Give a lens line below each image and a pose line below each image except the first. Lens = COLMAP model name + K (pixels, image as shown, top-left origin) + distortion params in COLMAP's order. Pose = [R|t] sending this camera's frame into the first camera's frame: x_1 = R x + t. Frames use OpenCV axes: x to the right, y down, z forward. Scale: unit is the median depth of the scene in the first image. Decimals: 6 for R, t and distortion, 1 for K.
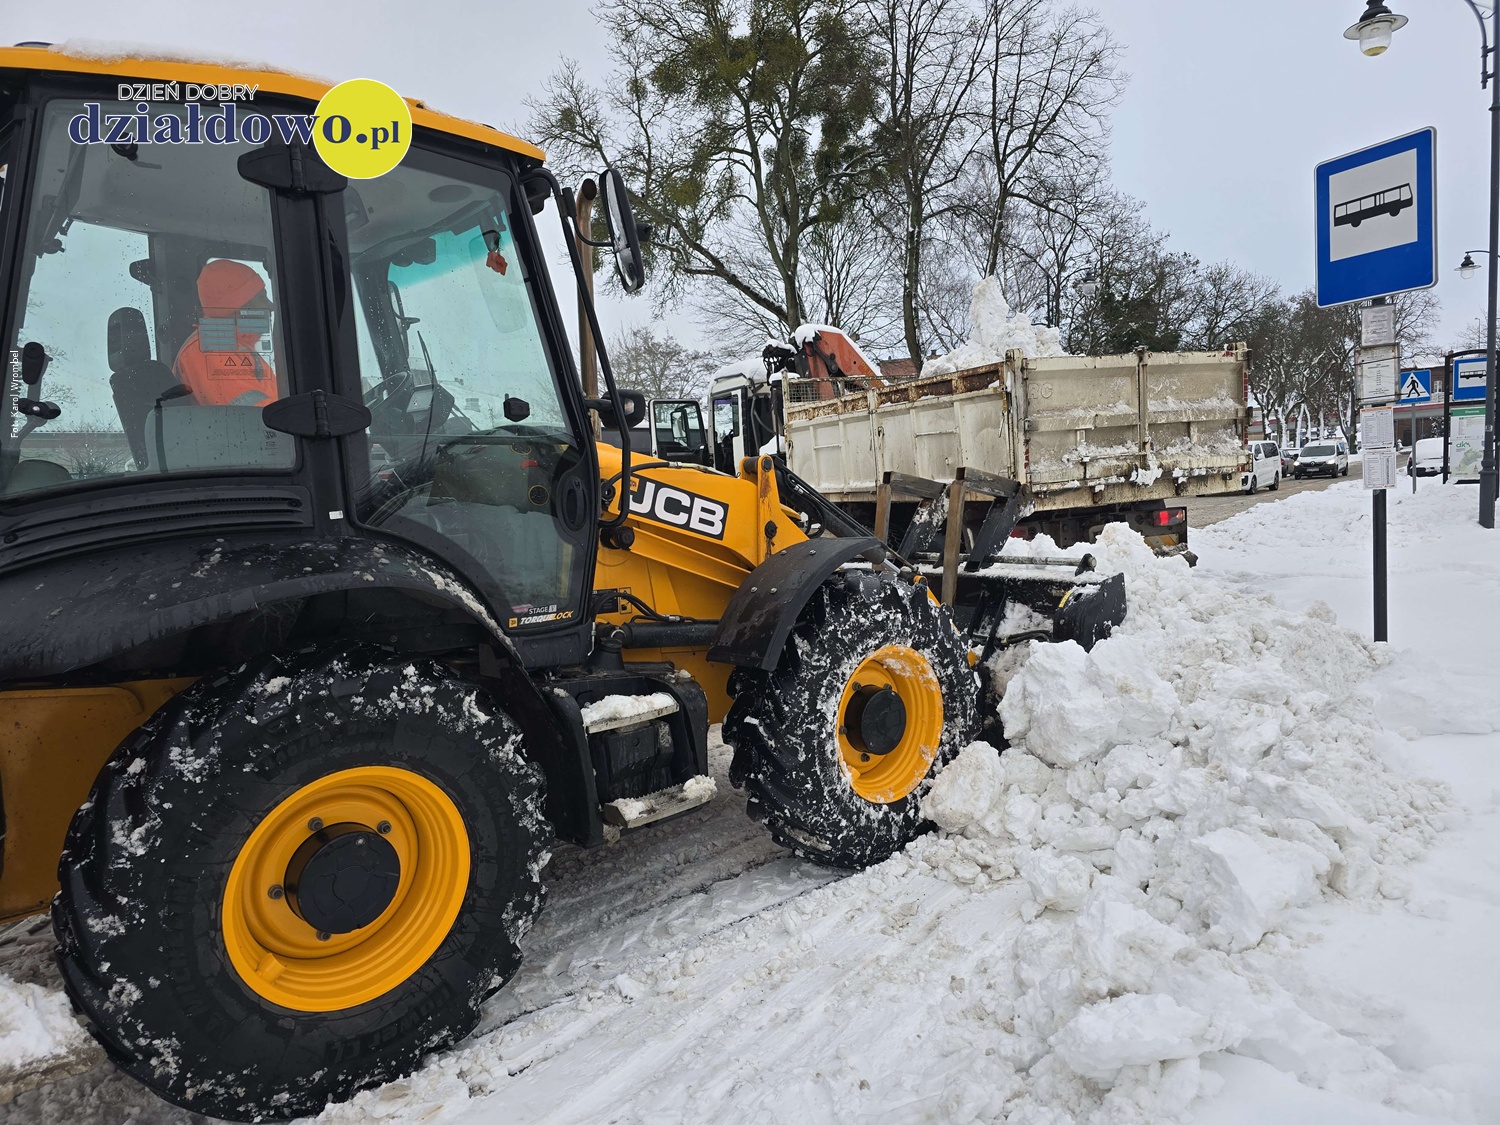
lens RADIAL K [[1016.2, 0, 755.2], [0, 1016.2, 567.6], [0, 0, 1]] dist [0.084948, -0.073668]
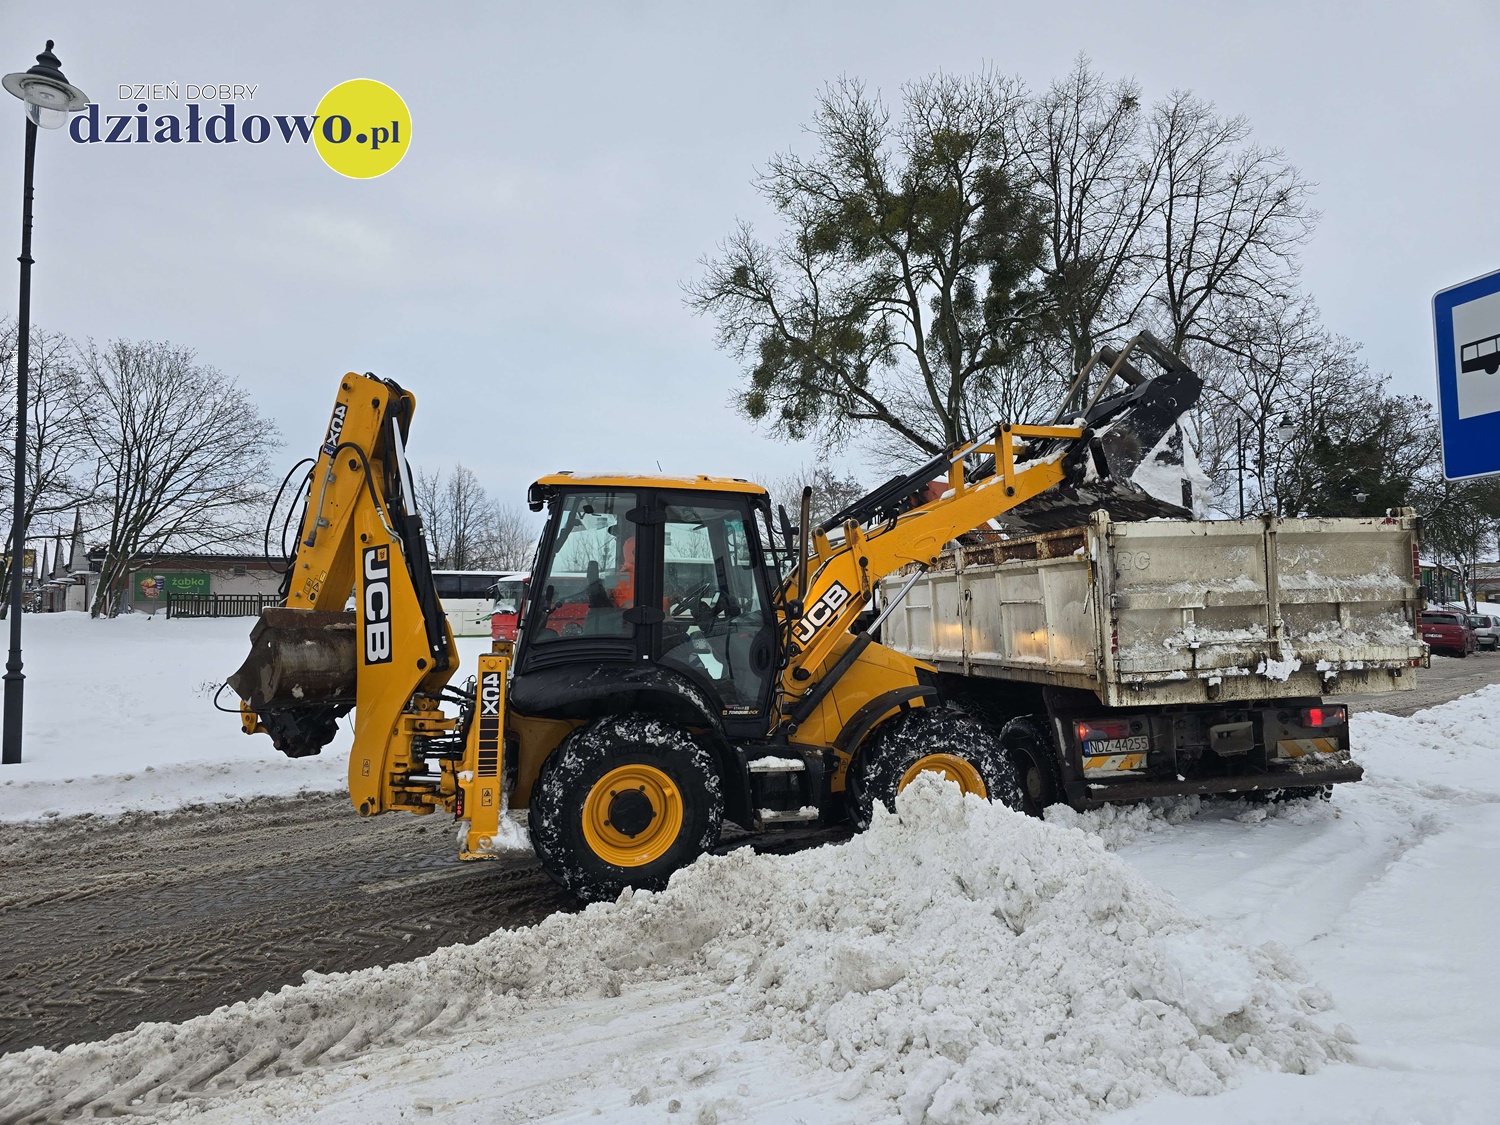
lens RADIAL K [[1016.2, 0, 755.2], [0, 1016.2, 567.6], [0, 0, 1]] dist [0.084948, -0.073668]
pose [[0.982495, 0.027222, -0.184288, 0.043323], [-0.051258, 0.990584, -0.126952, -0.015115], [0.179097, 0.134176, 0.974639, 0.044174]]
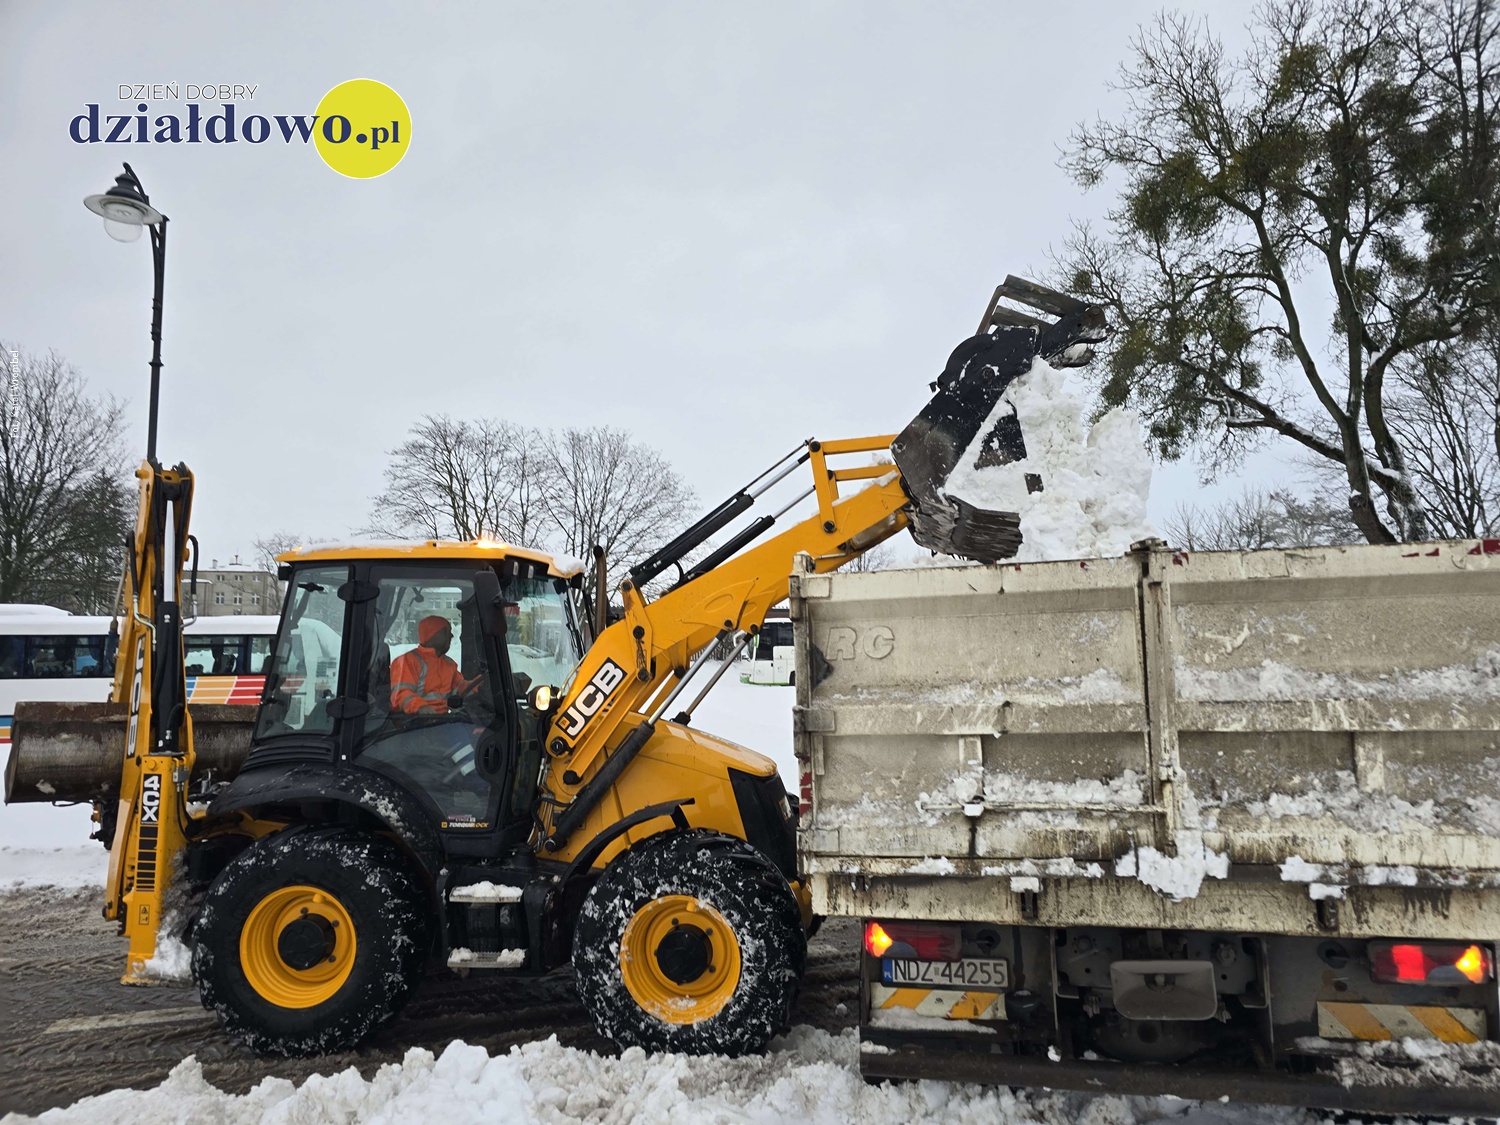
lens RADIAL K [[1017.2, 0, 720.1], [0, 1017.2, 587.7], [0, 0, 1]] dist [0.062094, -0.047219]
pose [[0.791611, -0.004379, -0.611009, 0.166975], [-0.086146, 0.989186, -0.118699, -0.045997], [0.604922, 0.146600, 0.782674, 0.202824]]
